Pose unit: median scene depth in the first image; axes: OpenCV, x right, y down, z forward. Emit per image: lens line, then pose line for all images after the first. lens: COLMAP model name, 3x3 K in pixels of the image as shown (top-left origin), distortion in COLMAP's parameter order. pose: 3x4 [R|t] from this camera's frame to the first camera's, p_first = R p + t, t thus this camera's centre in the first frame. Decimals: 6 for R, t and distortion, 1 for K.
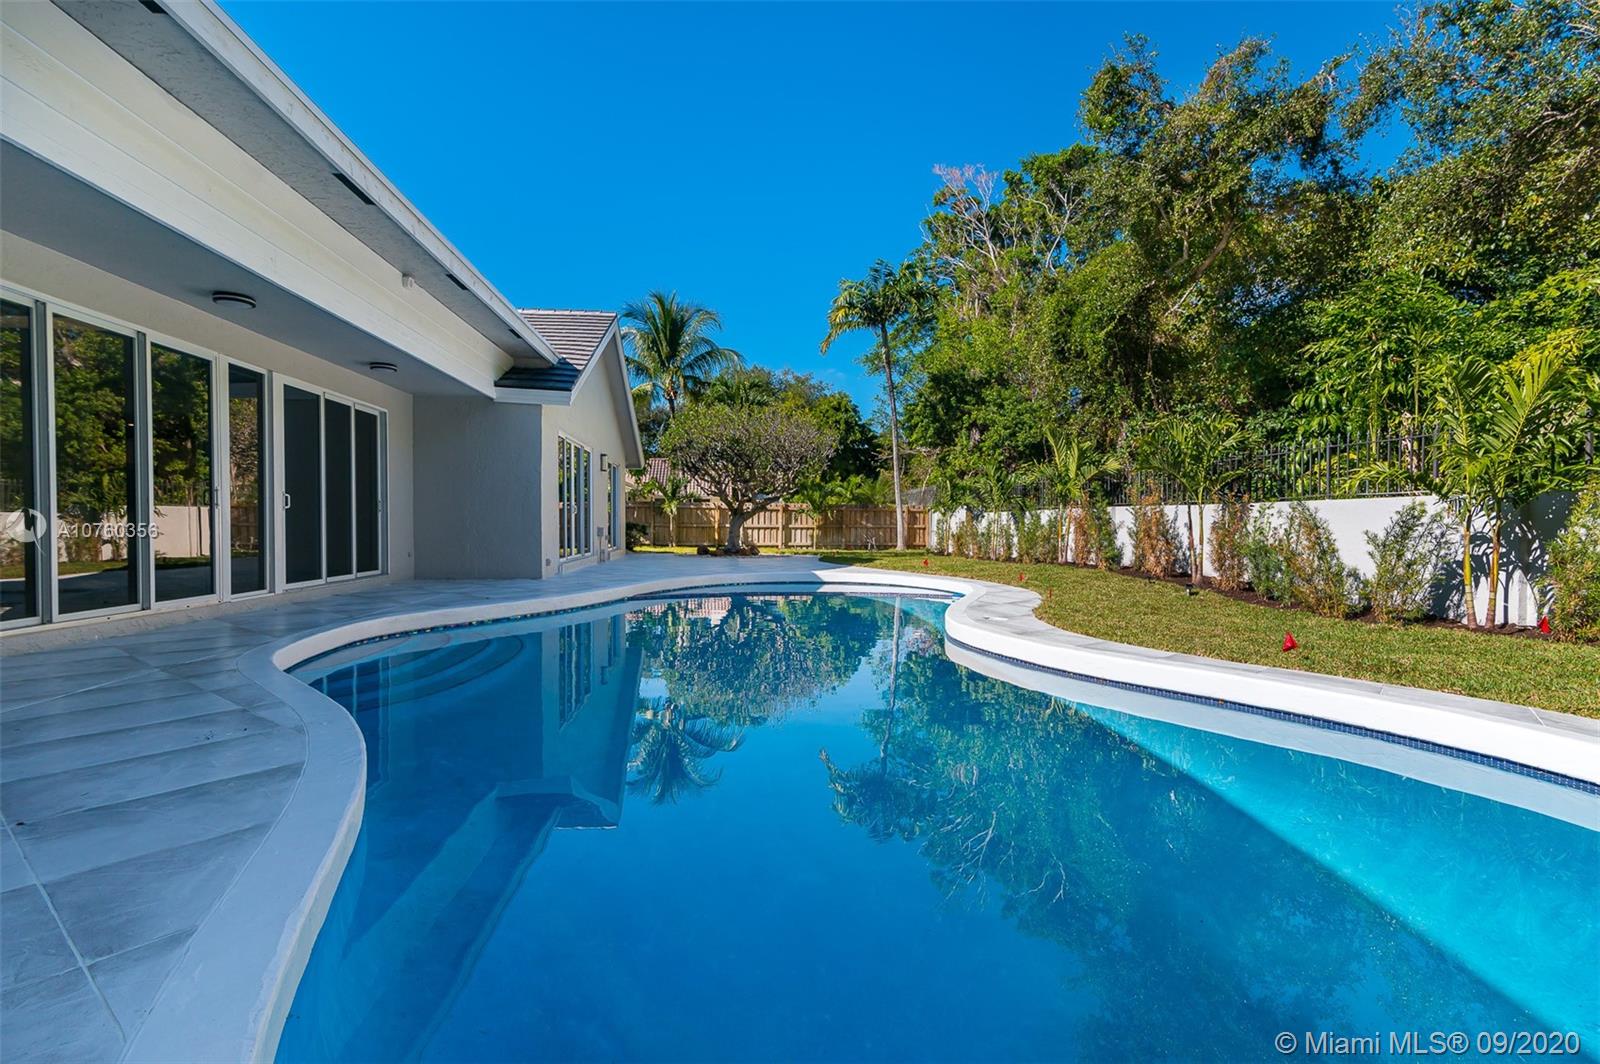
lens RADIAL K [[757.4, 0, 799.9], [0, 757.4, 526.4], [0, 0, 1]] dist [0.001640, 0.000071]
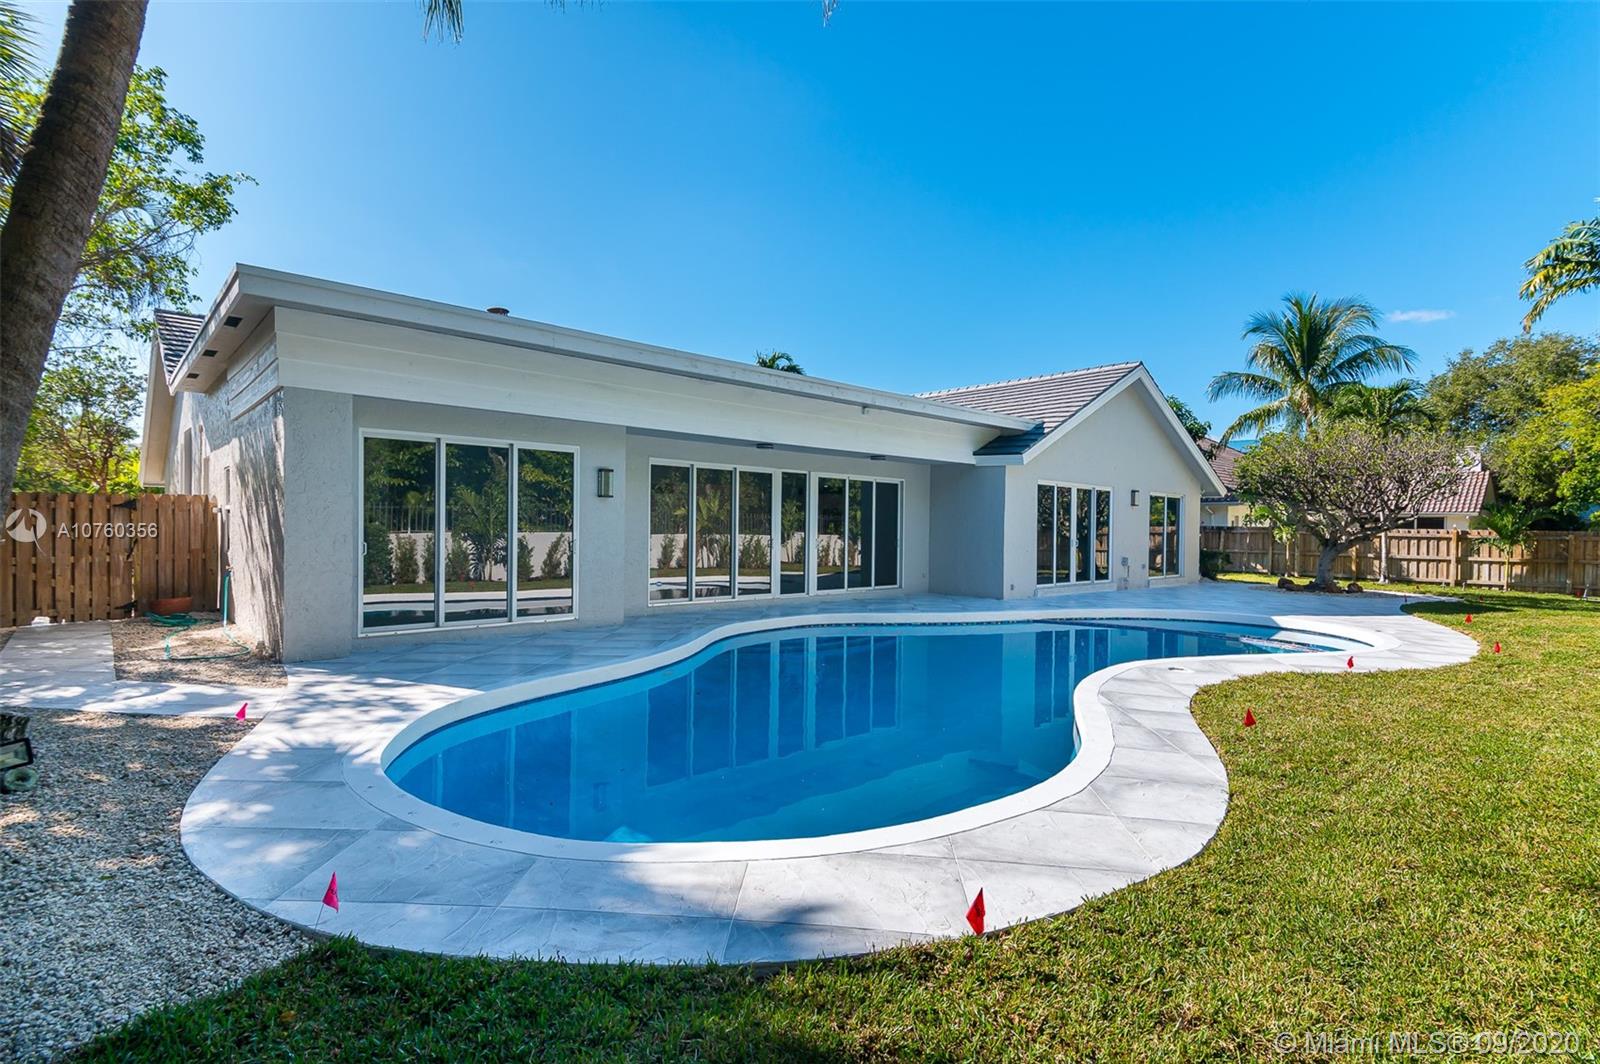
lens RADIAL K [[757.4, 0, 796.6], [0, 757.4, 531.7], [0, 0, 1]] dist [0.001640, 0.000071]
pose [[0.575775, 0.015439, -0.817462, 0.404862], [-0.017311, 0.999828, 0.006690, -0.039135], [0.817425, 0.010299, 0.575943, -0.035232]]
